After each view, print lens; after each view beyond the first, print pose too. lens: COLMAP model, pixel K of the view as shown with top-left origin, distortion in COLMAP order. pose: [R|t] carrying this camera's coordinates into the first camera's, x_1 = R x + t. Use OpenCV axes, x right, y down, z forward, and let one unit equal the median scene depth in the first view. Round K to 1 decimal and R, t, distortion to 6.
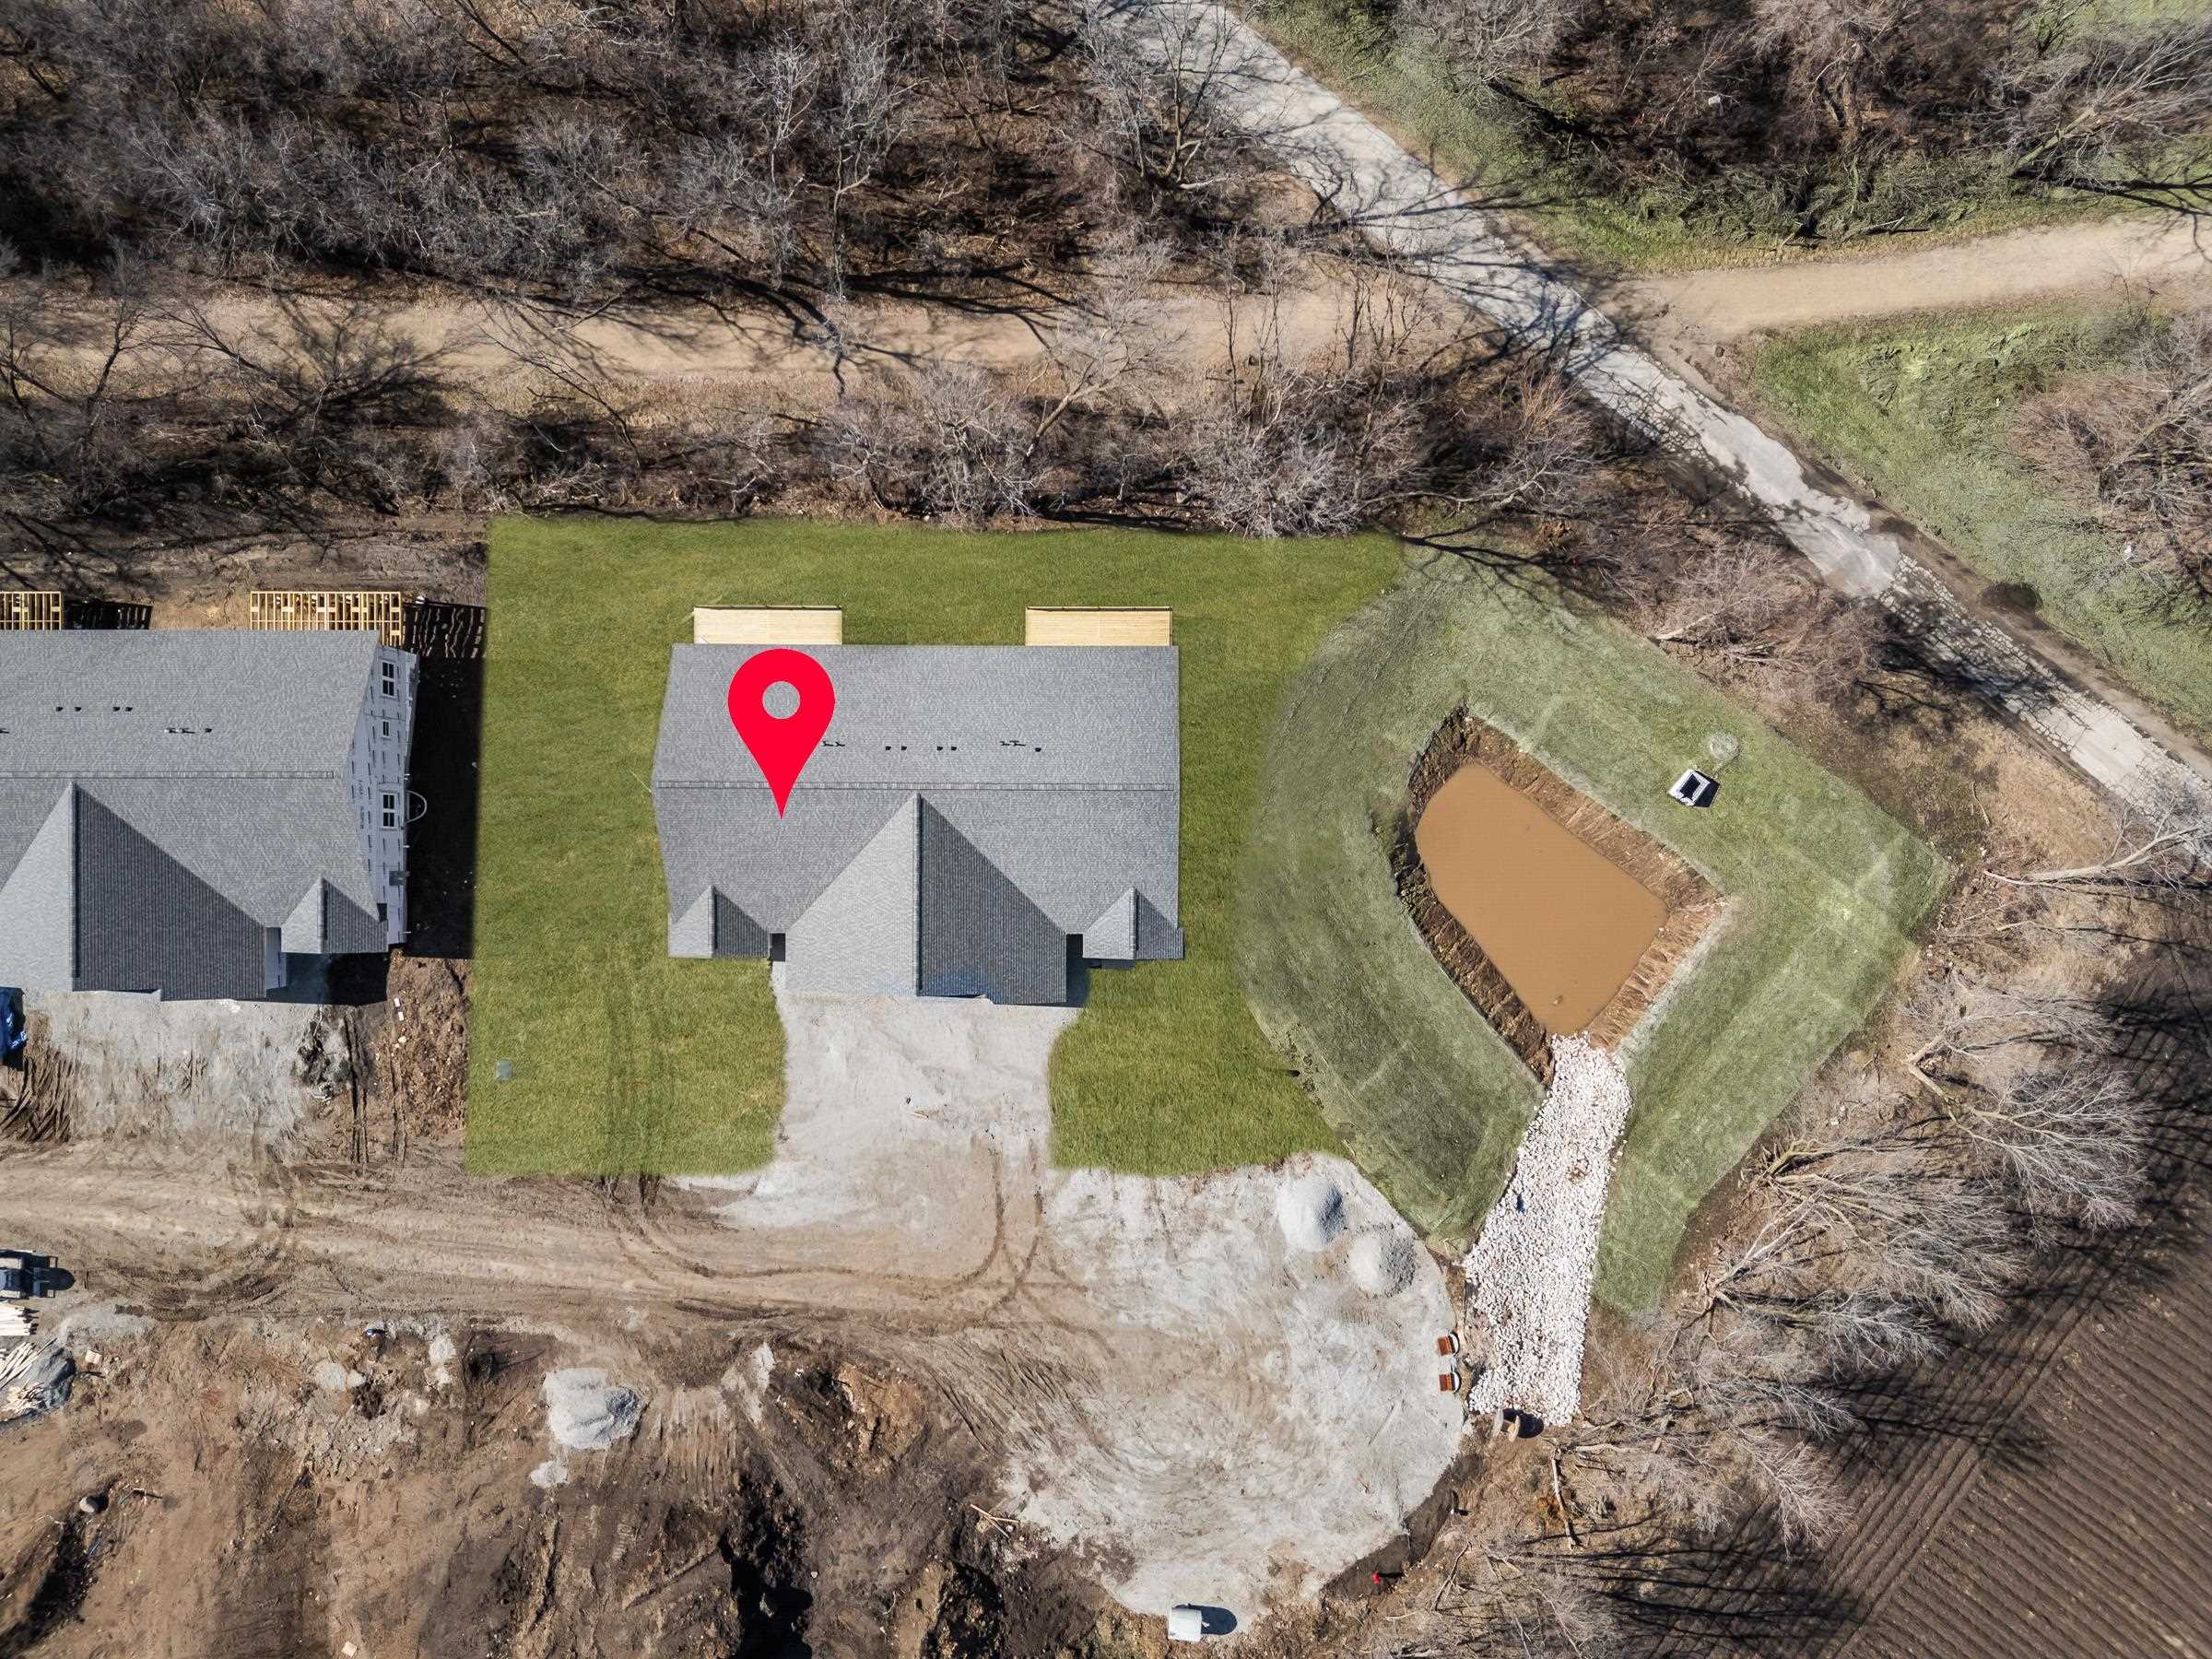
lens RADIAL K [[1625.7, 0, 1101.1], [0, 1625.7, 848.1], [0, 0, 1]] dist [0.067127, -0.069690]
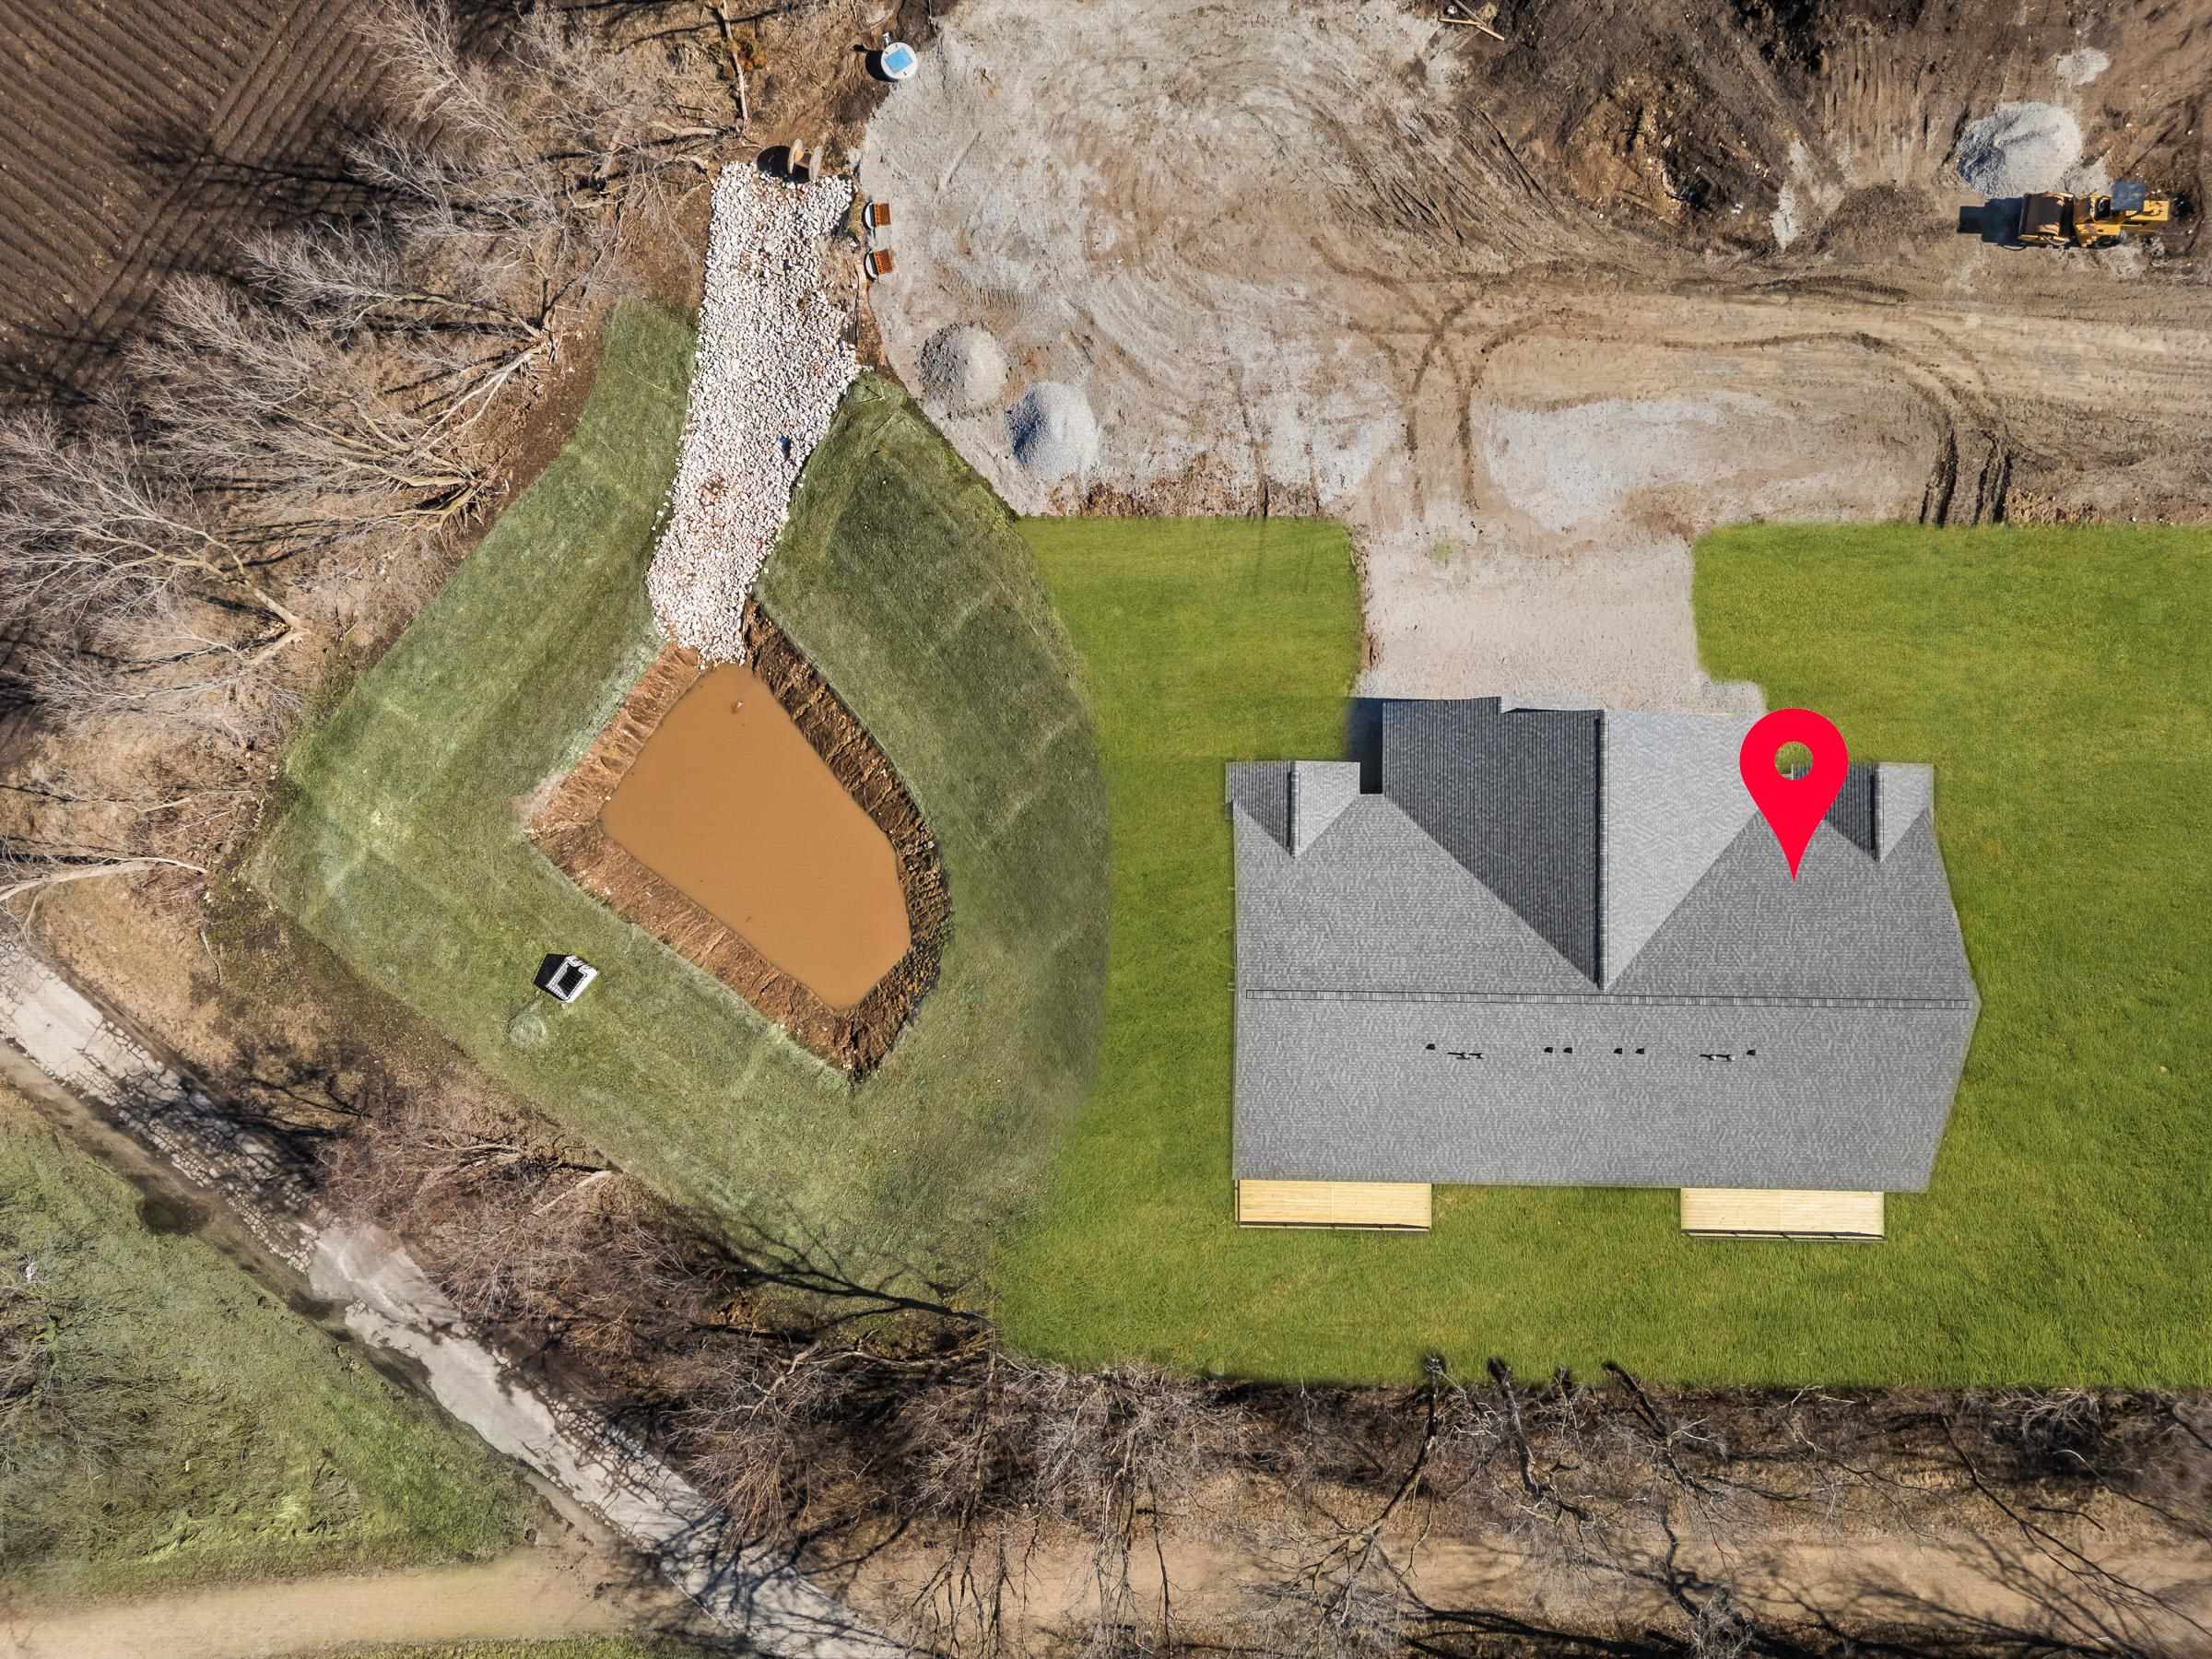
lens RADIAL K [[1625.7, 0, 1101.1], [0, 1625.7, 848.1], [0, 0, 1]] dist [0.067127, -0.069690]
pose [[-0.998699, -0.002162, 0.050950, 0.066594], [0.002450, -0.999981, 0.005591, 0.022524], [0.050937, 0.005708, 0.998686, 0.232382]]
